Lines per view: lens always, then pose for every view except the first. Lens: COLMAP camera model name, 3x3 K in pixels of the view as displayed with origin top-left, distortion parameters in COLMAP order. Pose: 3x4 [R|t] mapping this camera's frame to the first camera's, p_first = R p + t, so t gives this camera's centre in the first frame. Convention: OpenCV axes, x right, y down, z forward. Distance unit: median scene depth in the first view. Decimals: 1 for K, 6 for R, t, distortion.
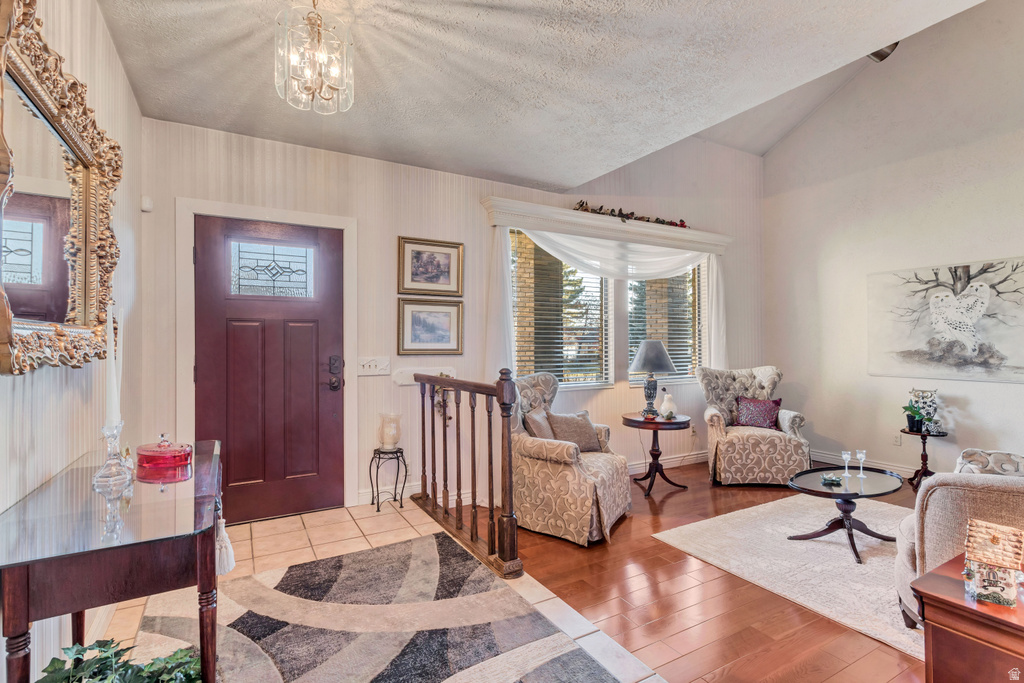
lens RADIAL K [[488.6, 0, 512.6], [0, 488.6, 337.7], [0, 0, 1]] dist [0.001450, 0.001223]
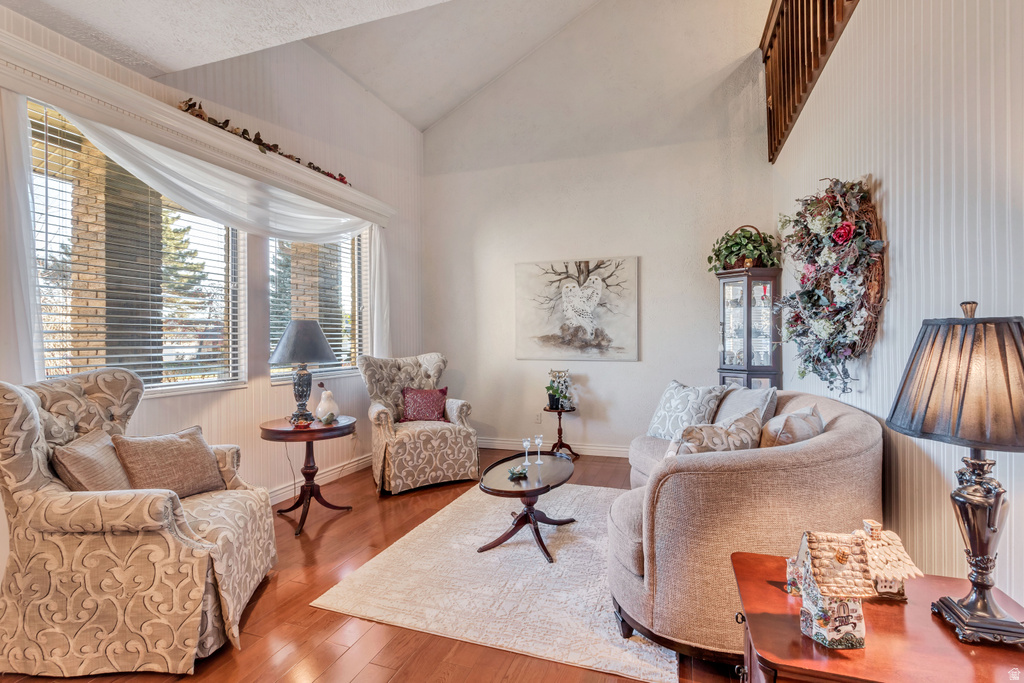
lens RADIAL K [[488.6, 0, 512.6], [0, 488.6, 337.7], [0, 0, 1]] dist [0.001450, 0.001223]
pose [[0.762949, -0.000588, 0.646458, 0.047610], [-0.004391, 0.999972, 0.006092, 0.027411], [-0.646444, -0.007487, 0.762925, 0.234591]]
